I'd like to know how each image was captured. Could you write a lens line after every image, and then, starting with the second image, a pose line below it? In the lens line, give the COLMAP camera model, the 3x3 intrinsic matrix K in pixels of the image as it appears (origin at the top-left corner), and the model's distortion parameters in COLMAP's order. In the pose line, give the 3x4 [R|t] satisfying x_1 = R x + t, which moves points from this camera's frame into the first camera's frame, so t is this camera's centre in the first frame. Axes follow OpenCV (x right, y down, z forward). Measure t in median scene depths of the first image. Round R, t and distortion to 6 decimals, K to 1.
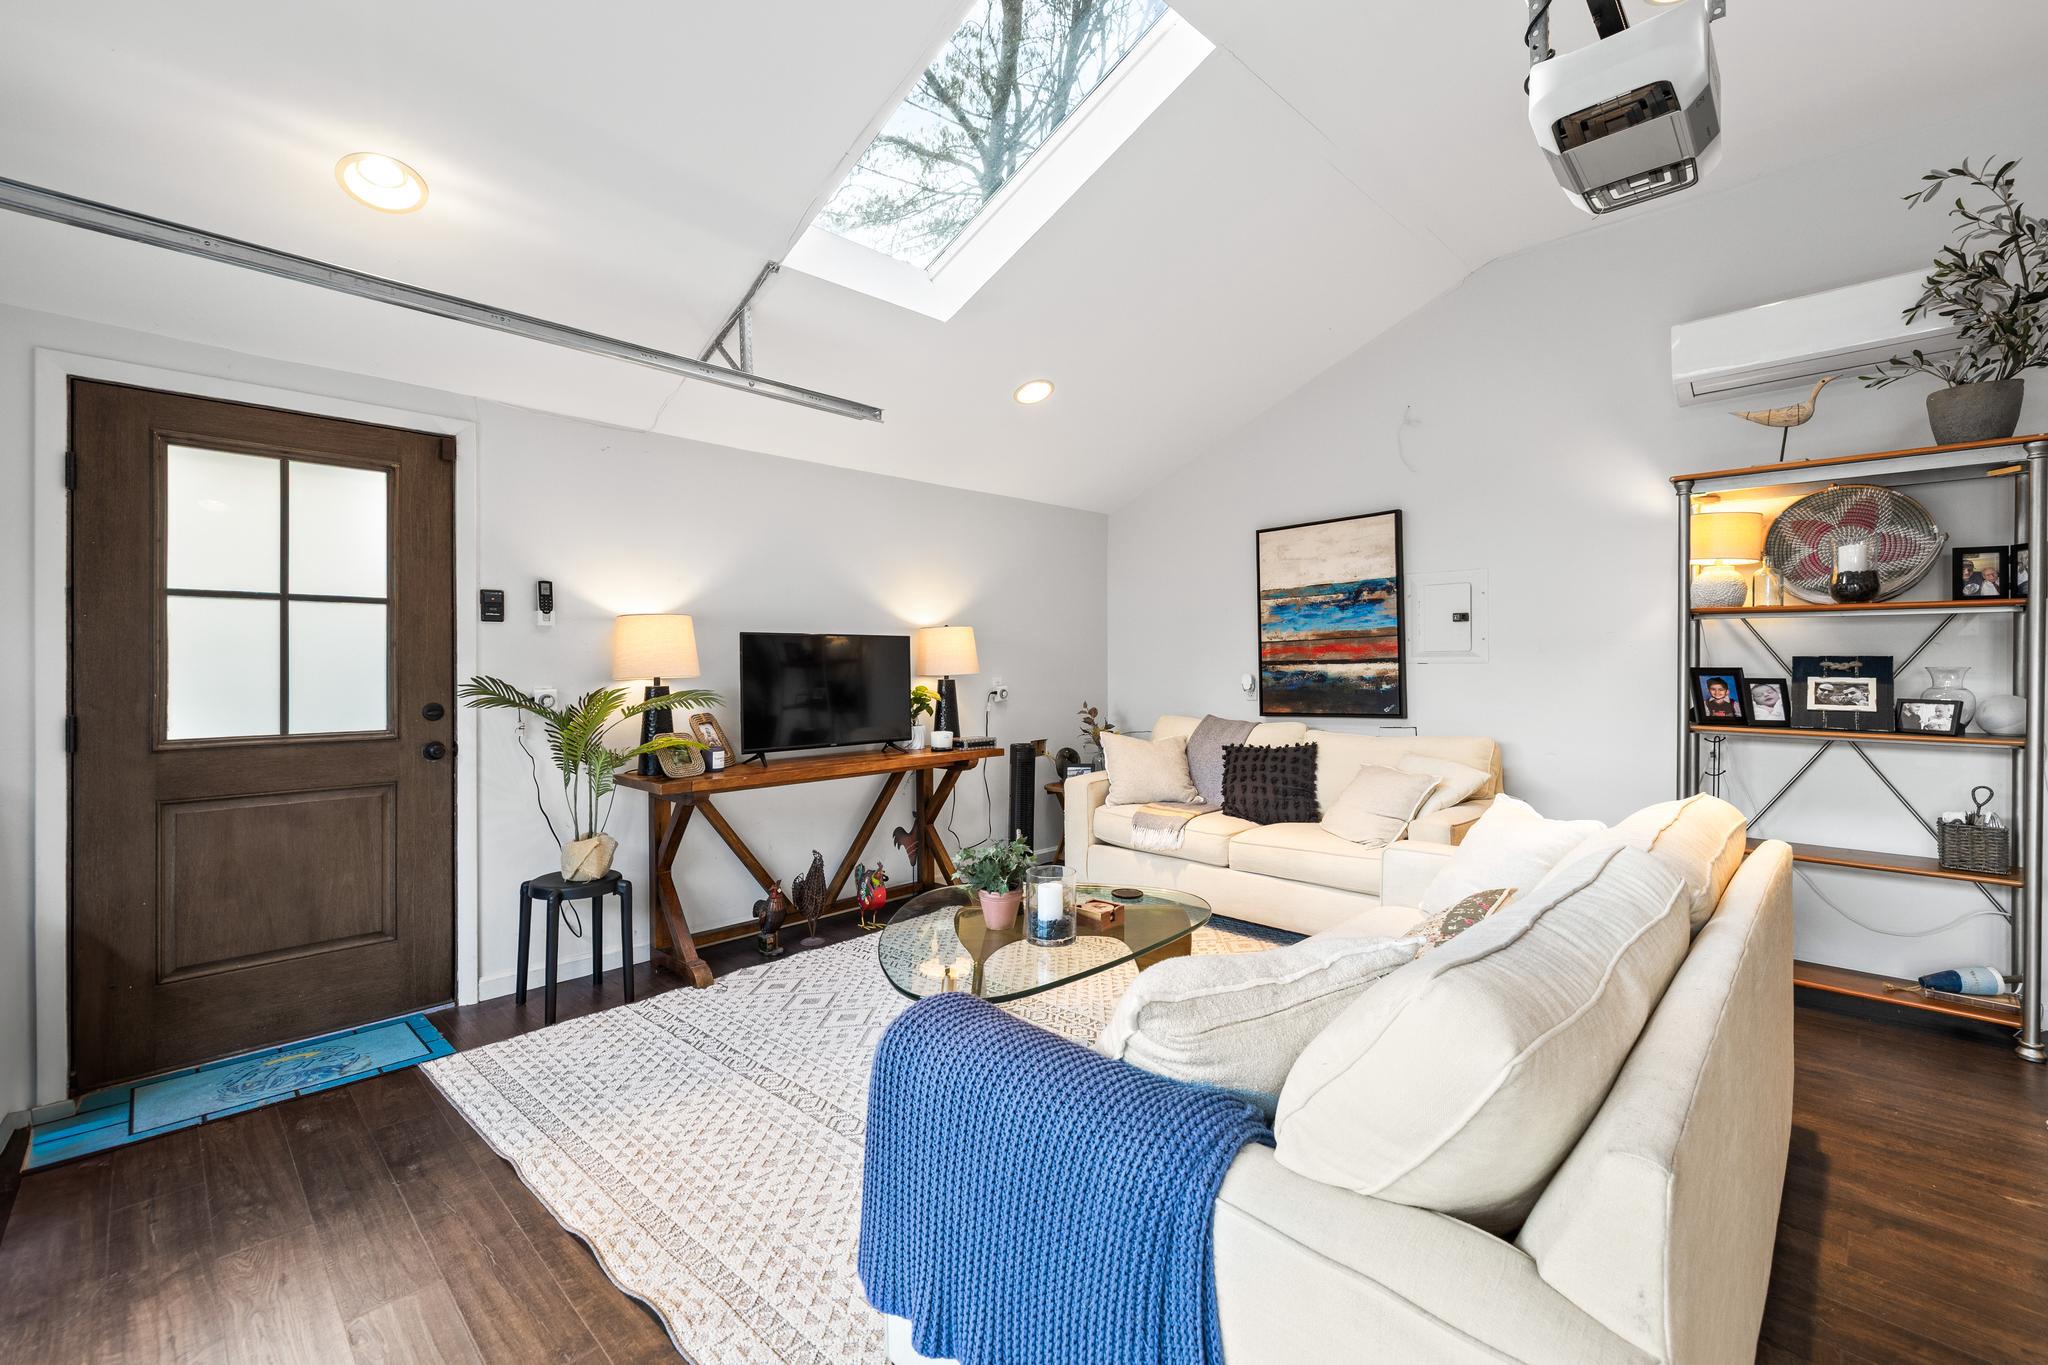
lens RADIAL K [[867.7, 0, 1028.9], [0, 867.7, 667.0], [0, 0, 1]] dist [-0.002379, -0.000020]
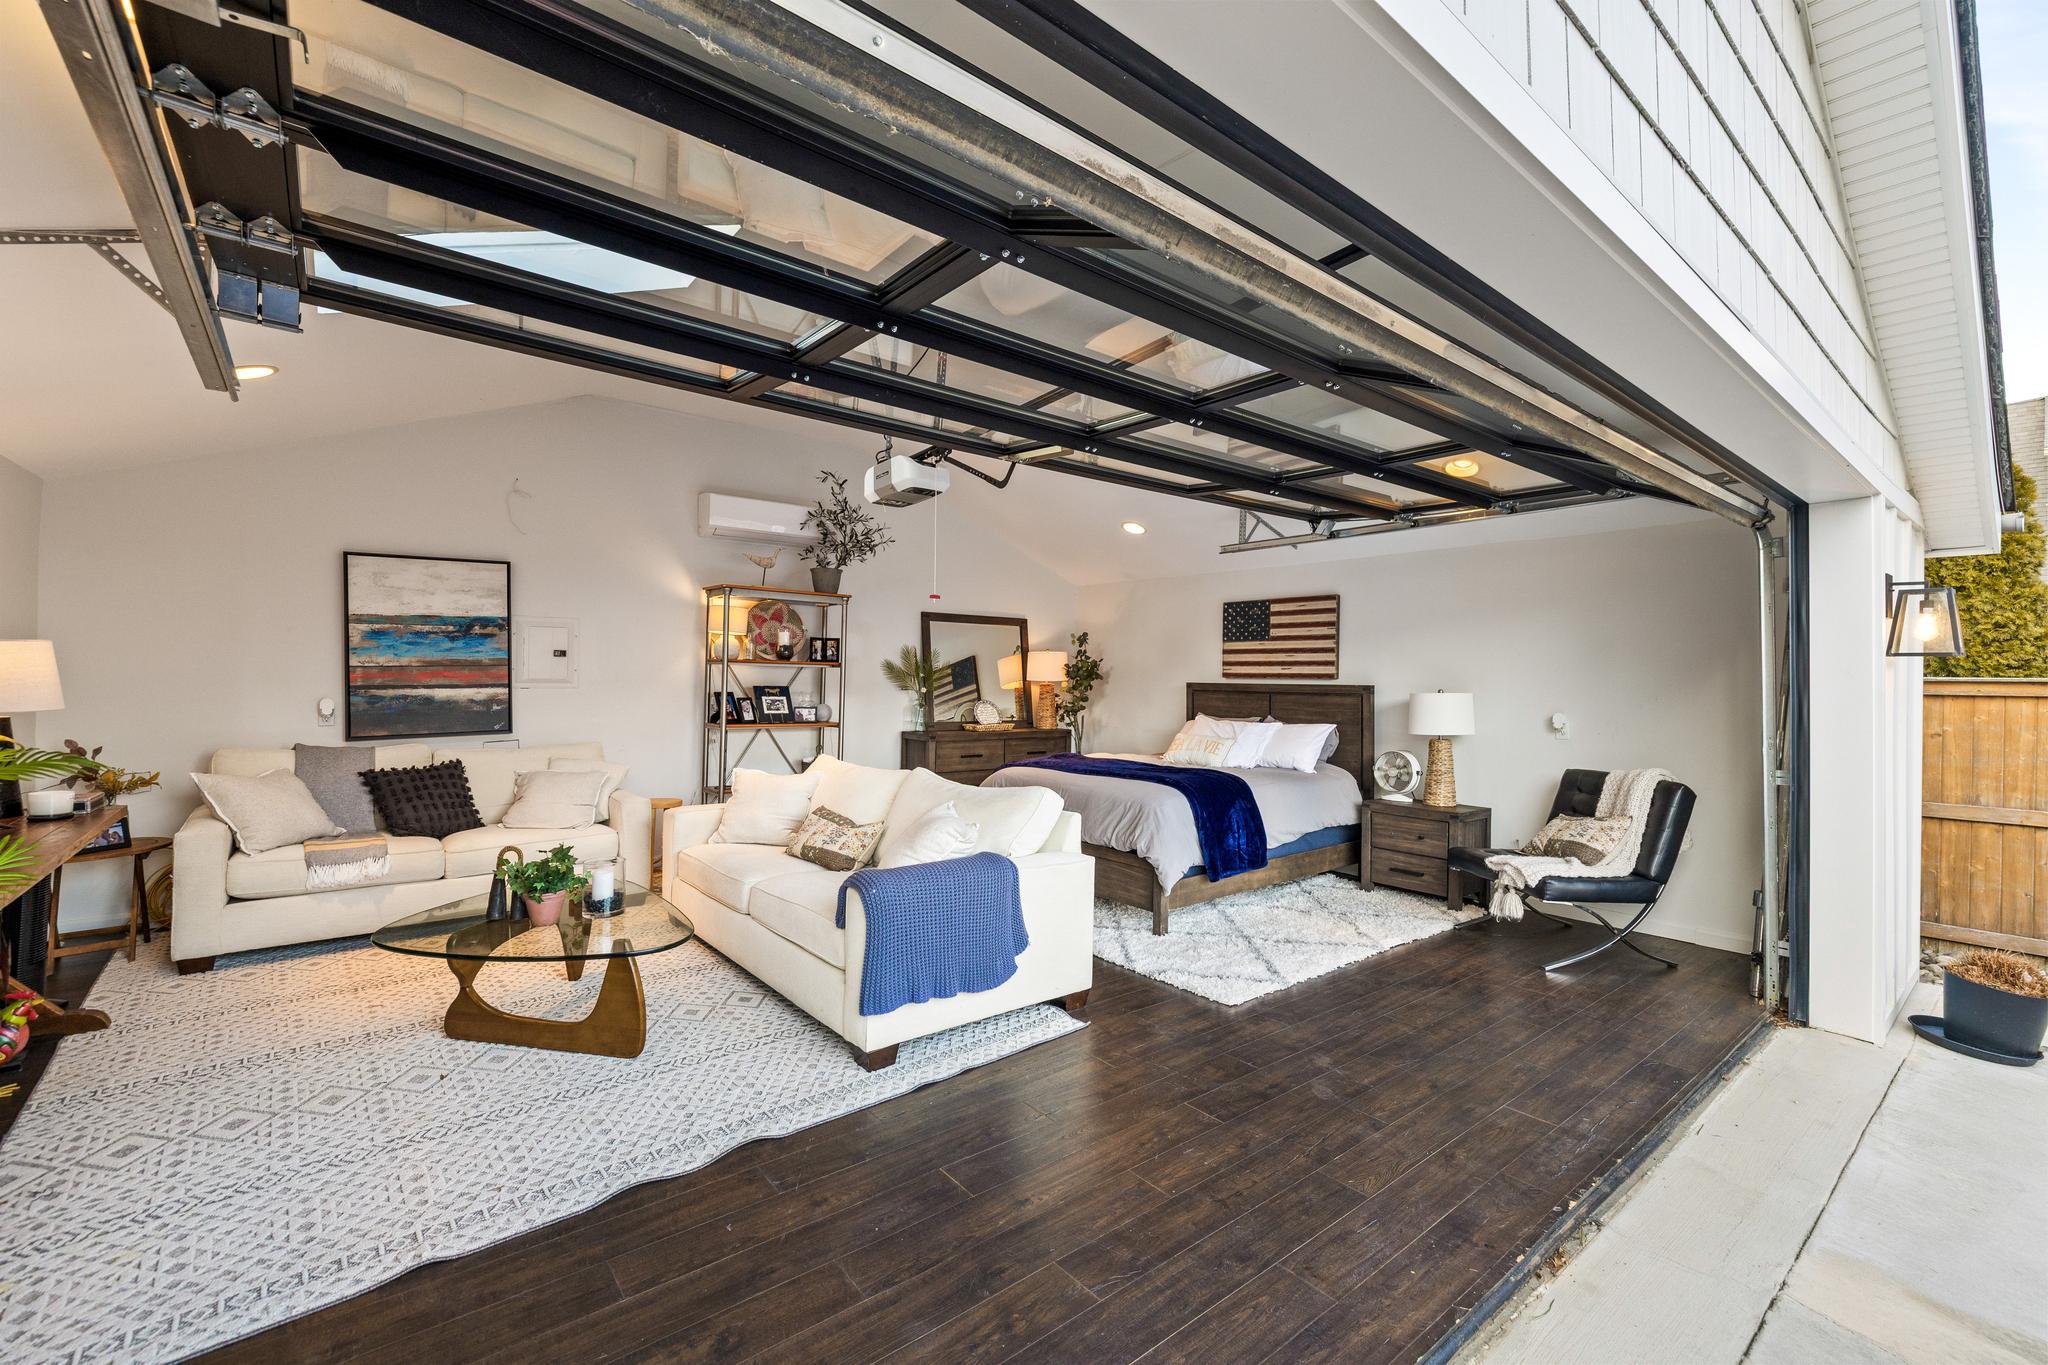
lens RADIAL K [[867.7, 0, 1030.1], [0, 867.7, 679.2], [0, 0, 1]] dist [-0.002379, -0.000020]
pose [[0.114056, 0.000325, 0.993474, -0.691835], [-0.011567, 0.999933, 0.001001, -0.026111], [-0.993407, -0.011606, 0.114052, 0.130004]]
